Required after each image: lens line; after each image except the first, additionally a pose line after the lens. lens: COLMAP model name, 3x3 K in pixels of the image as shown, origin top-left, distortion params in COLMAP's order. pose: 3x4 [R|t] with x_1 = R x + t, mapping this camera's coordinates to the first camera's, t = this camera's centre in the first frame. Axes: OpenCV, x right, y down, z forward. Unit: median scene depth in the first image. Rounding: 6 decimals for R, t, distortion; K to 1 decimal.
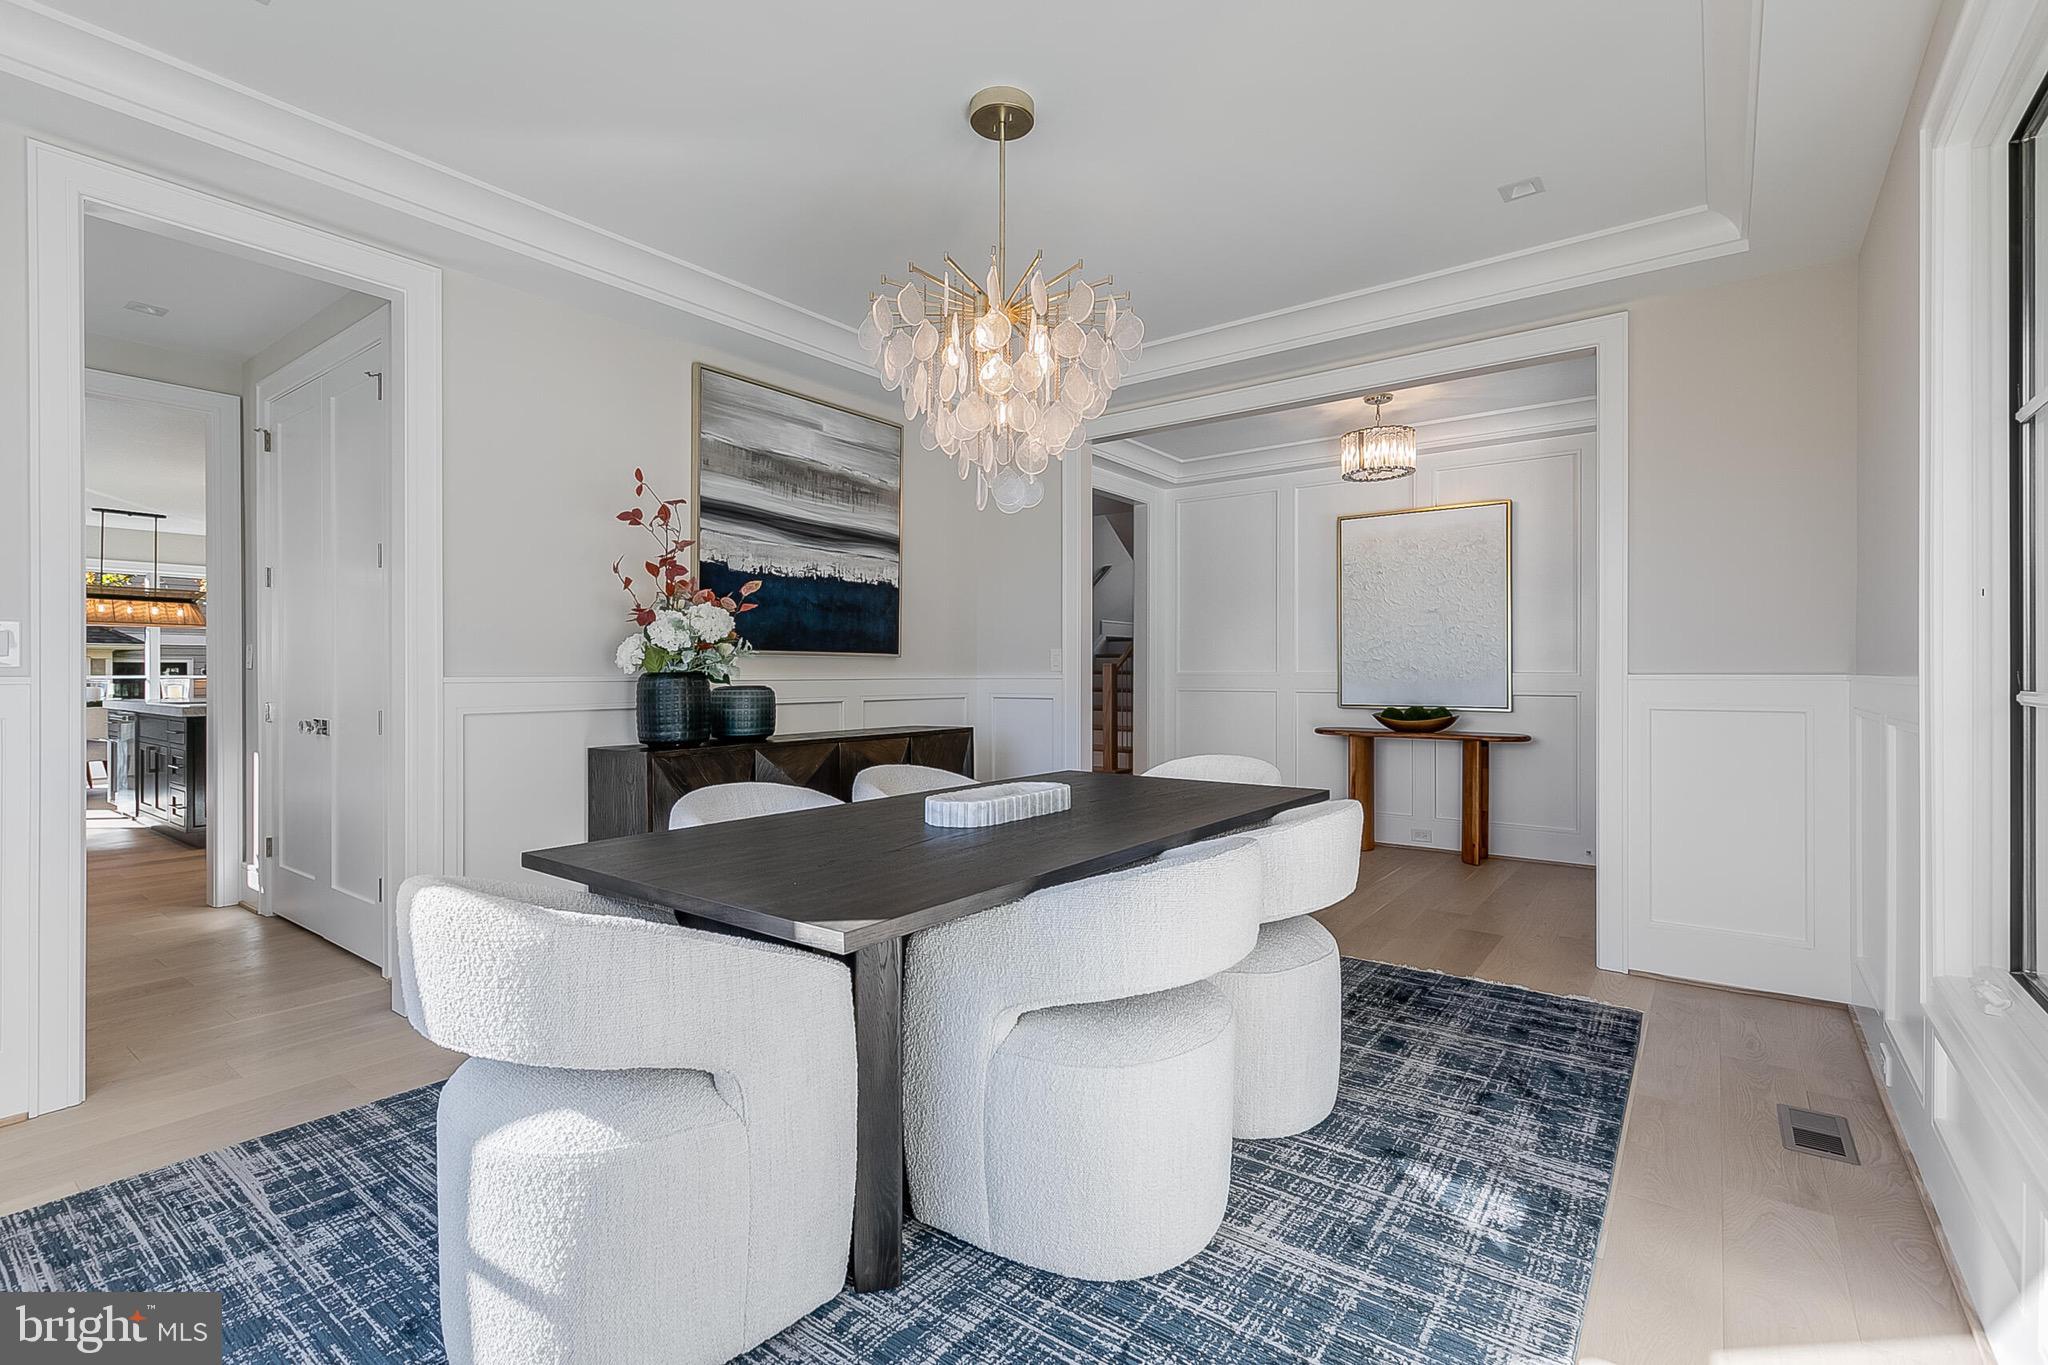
lens RADIAL K [[922.4, 0, 1031.6], [0, 922.4, 672.4], [0, 0, 1]] dist [0.000708, 0.000022]
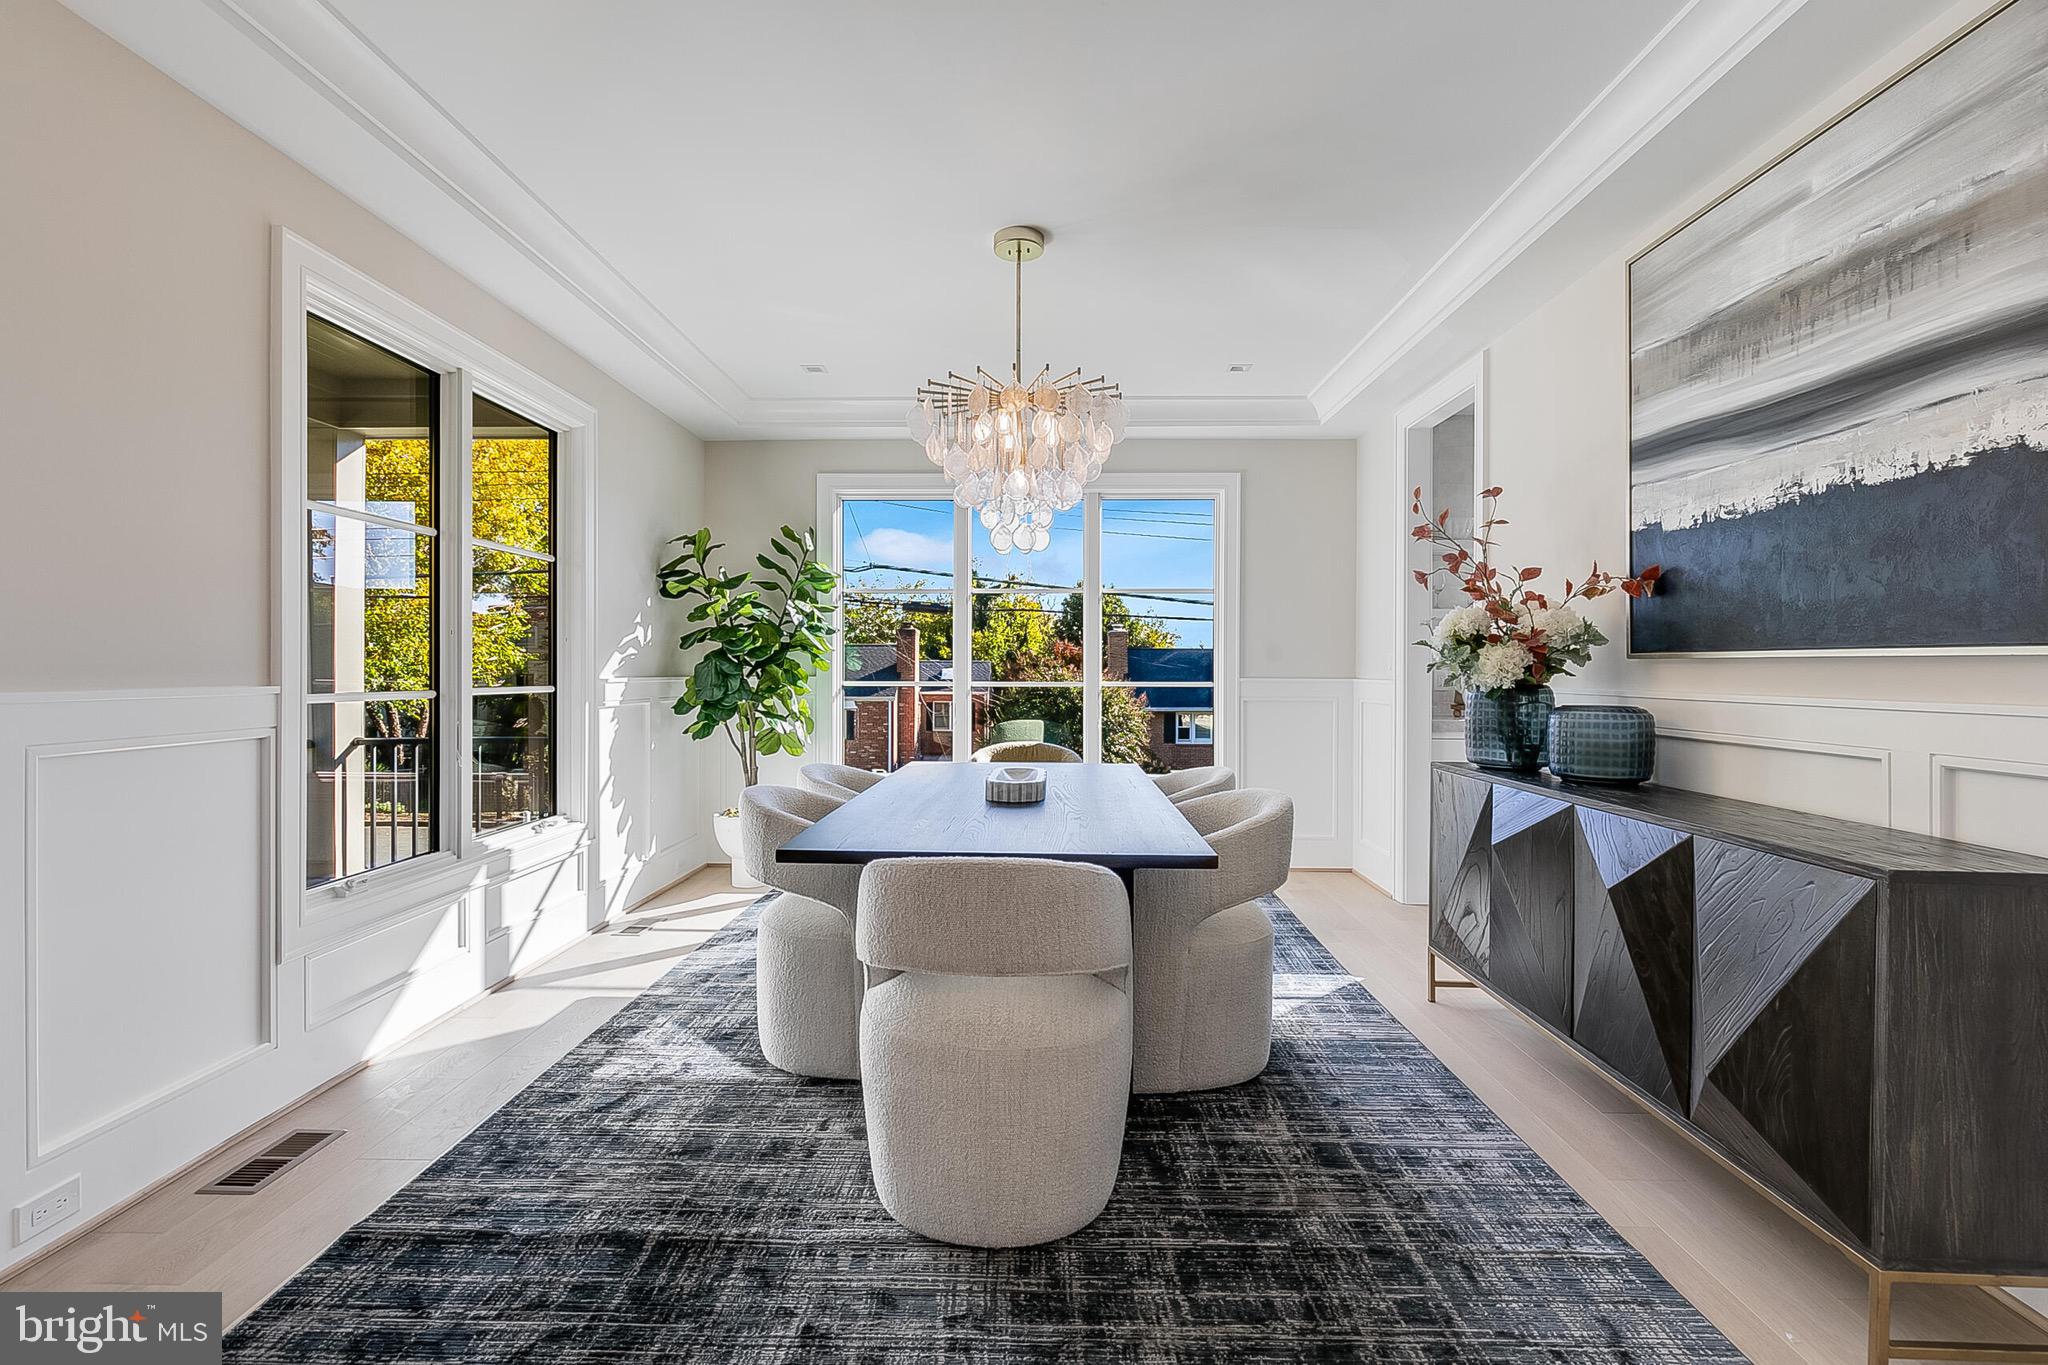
lens RADIAL K [[919.9, 0, 1021.4], [0, 919.9, 667.4], [0, 0, 1]] dist [0.001740, -0.000297]
pose [[-0.817769, -0.001460, -0.575544, 0.399224], [-0.001622, 0.999999, -0.000232, -0.011190], [0.575544, 0.000743, -0.817771, 1.168072]]
